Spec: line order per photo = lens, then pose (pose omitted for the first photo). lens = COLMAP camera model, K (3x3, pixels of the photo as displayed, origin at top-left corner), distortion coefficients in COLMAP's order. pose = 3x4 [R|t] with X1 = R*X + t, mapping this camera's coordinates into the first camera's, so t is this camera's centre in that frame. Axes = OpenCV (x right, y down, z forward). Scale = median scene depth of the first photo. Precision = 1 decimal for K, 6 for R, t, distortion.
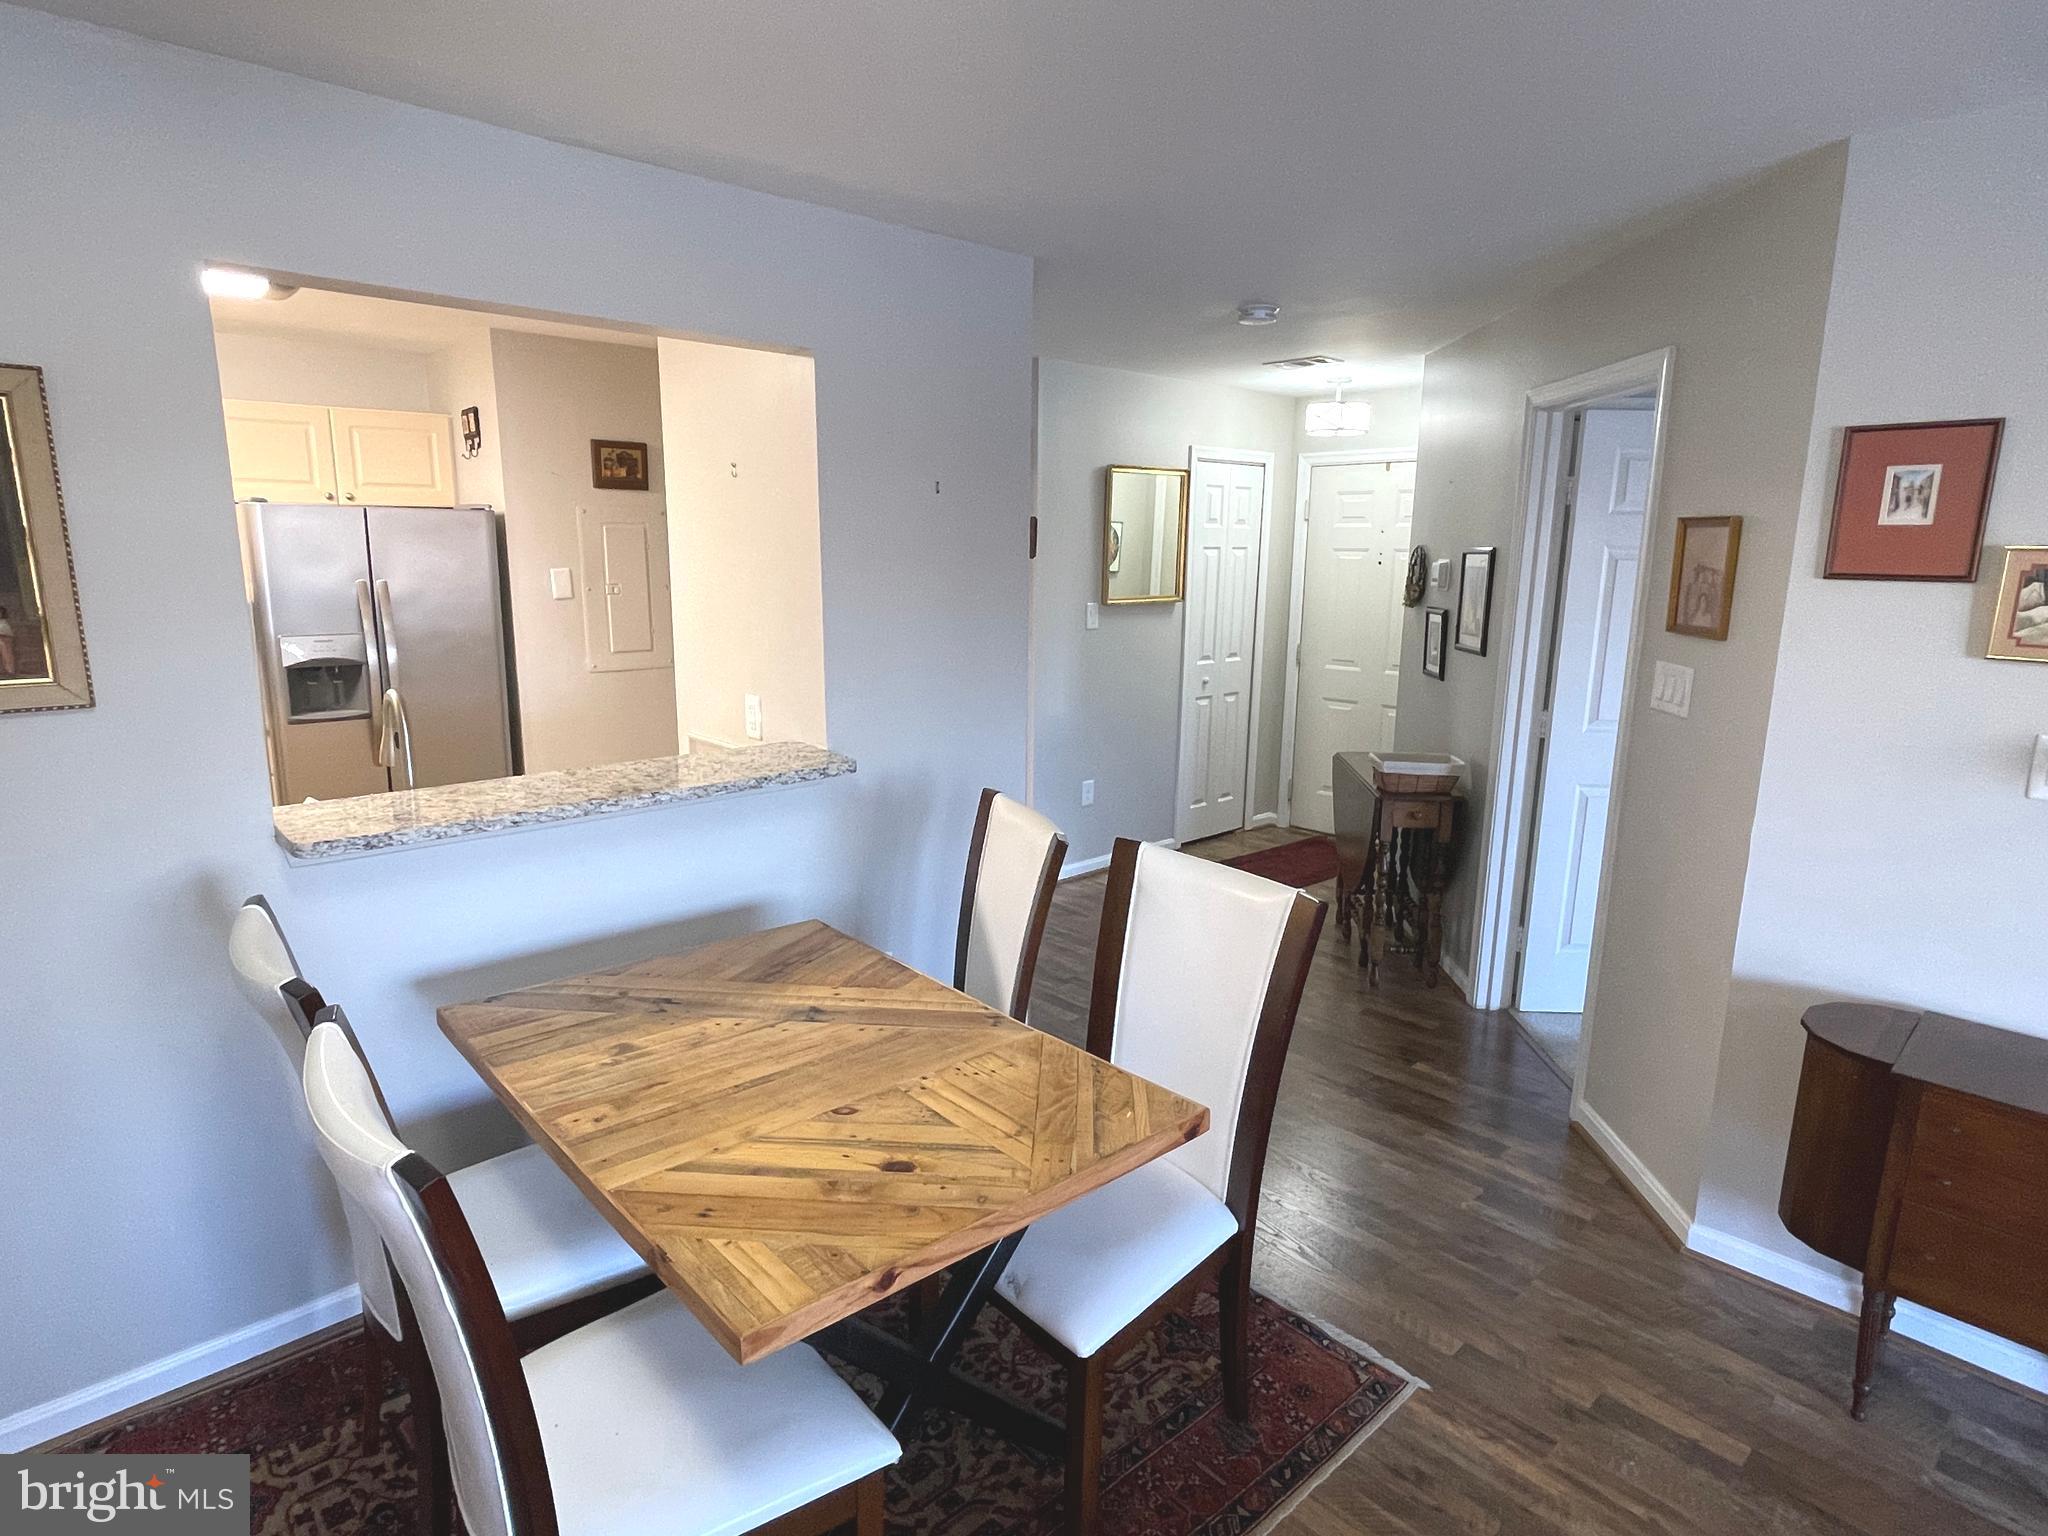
lens RADIAL K [[1126.6, 0, 1008.1], [0, 1126.6, 781.2], [0, 0, 1]] dist [-0.001697, -0.002589]
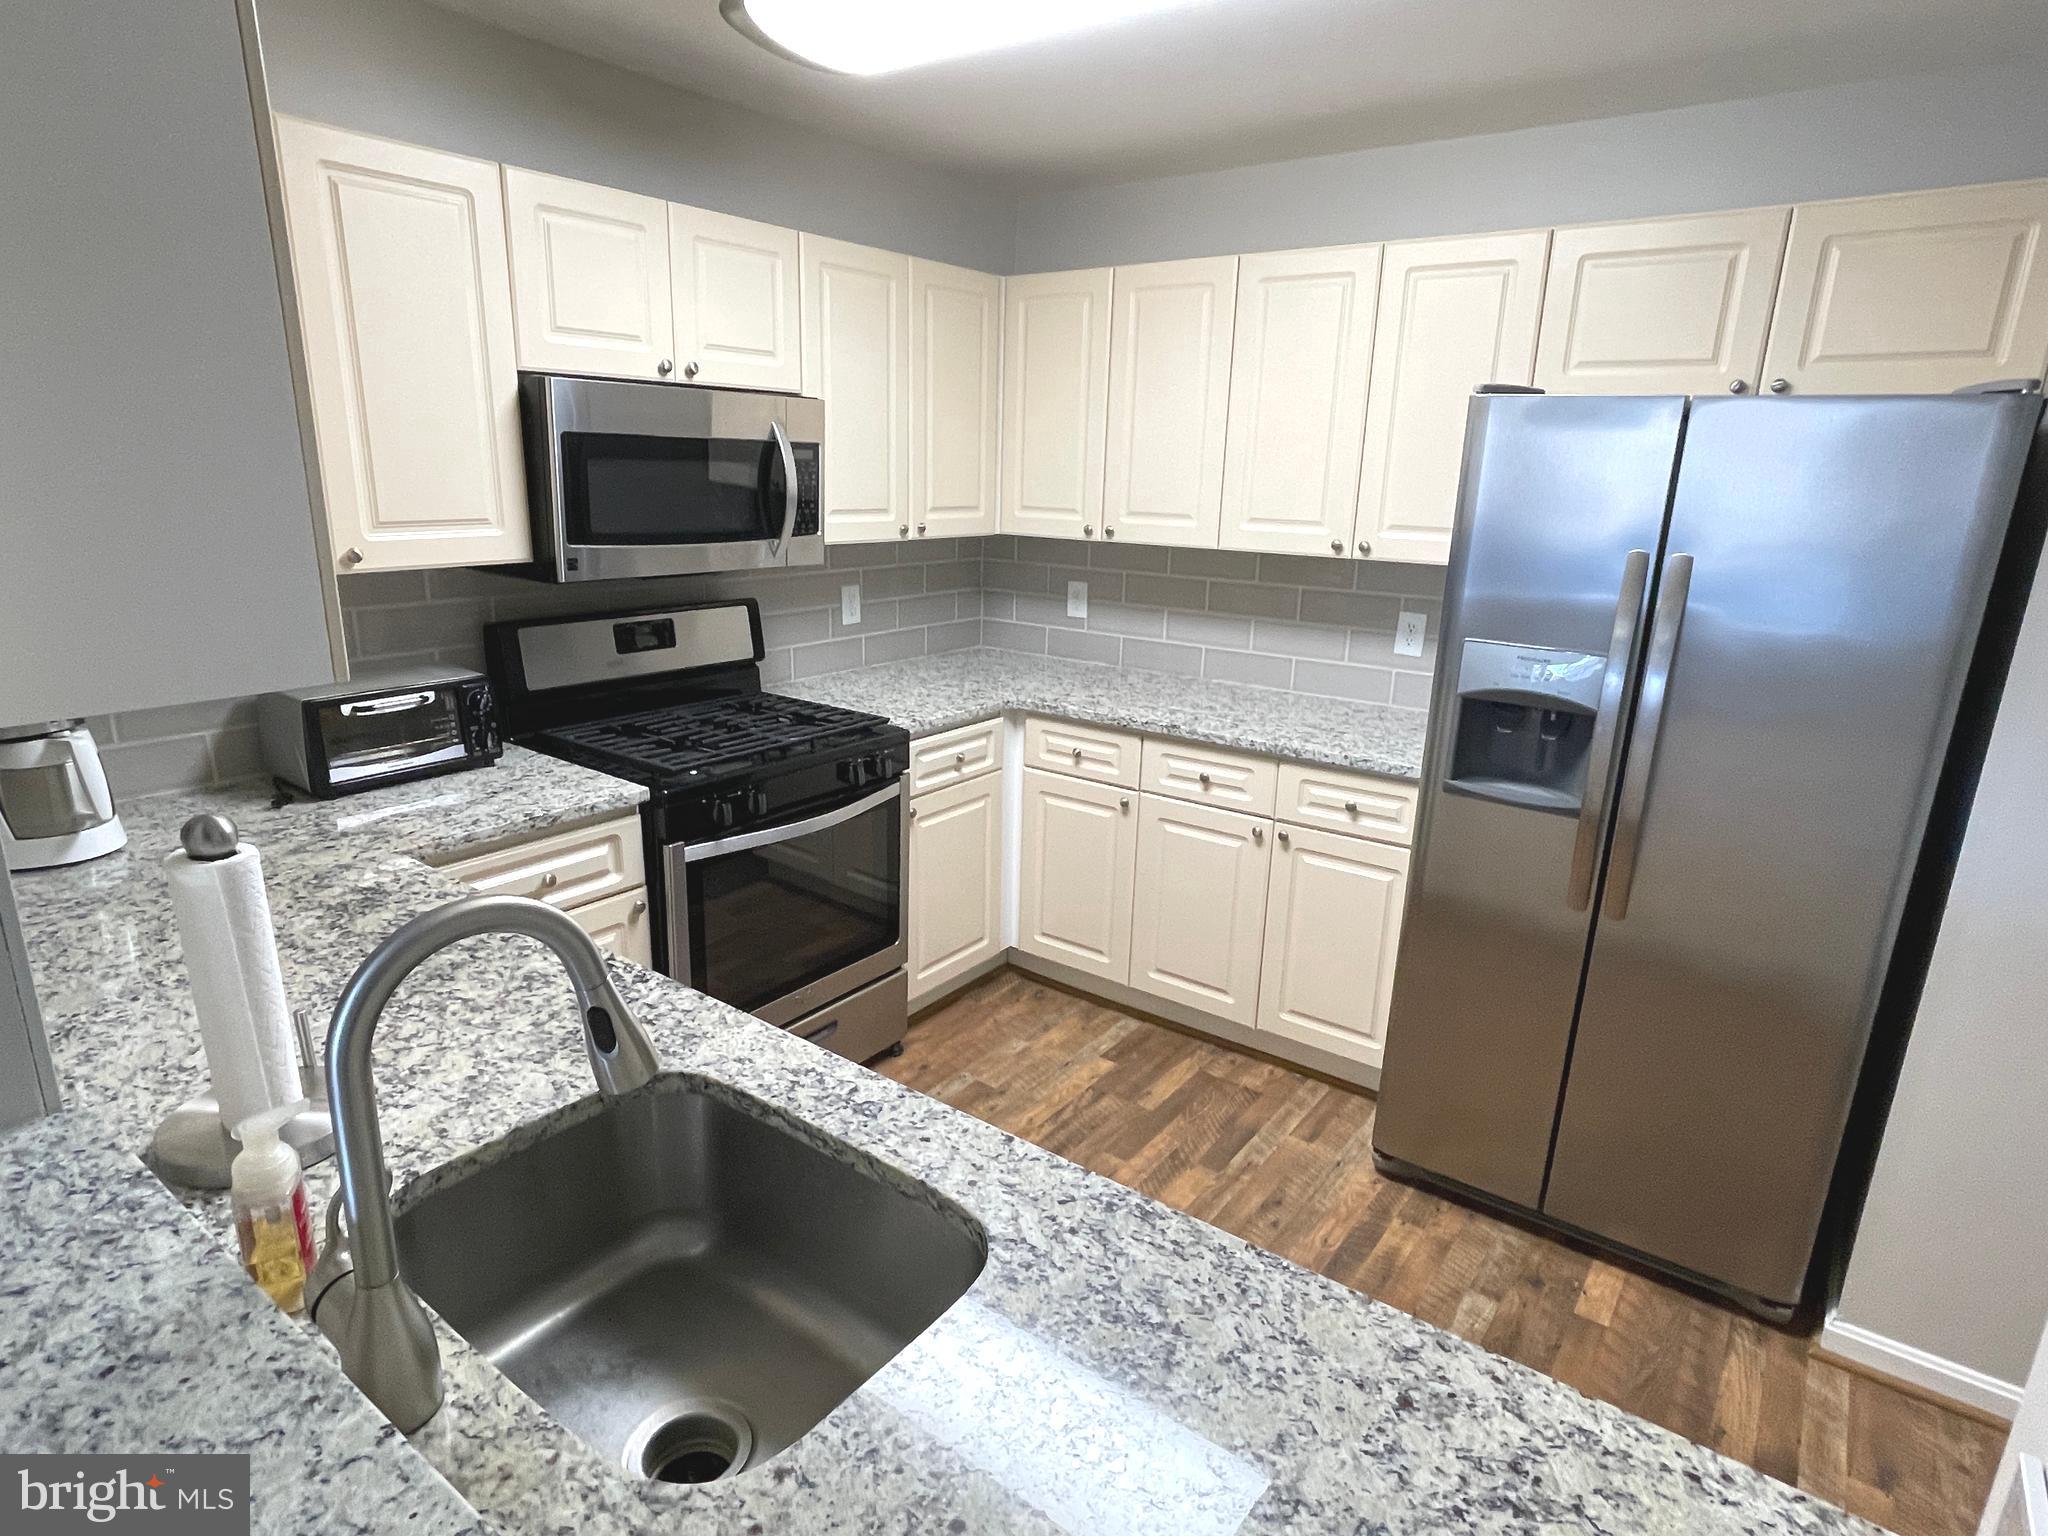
lens RADIAL K [[1126.6, 0, 1024.1], [0, 1126.6, 780.2], [0, 0, 1]] dist [-0.001697, -0.002589]
pose [[0.190794, 0.263802, -0.945519, -0.122648], [-0.226889, 0.948982, 0.218985, -0.116420], [0.955049, 0.172747, 0.240914, 0.575129]]
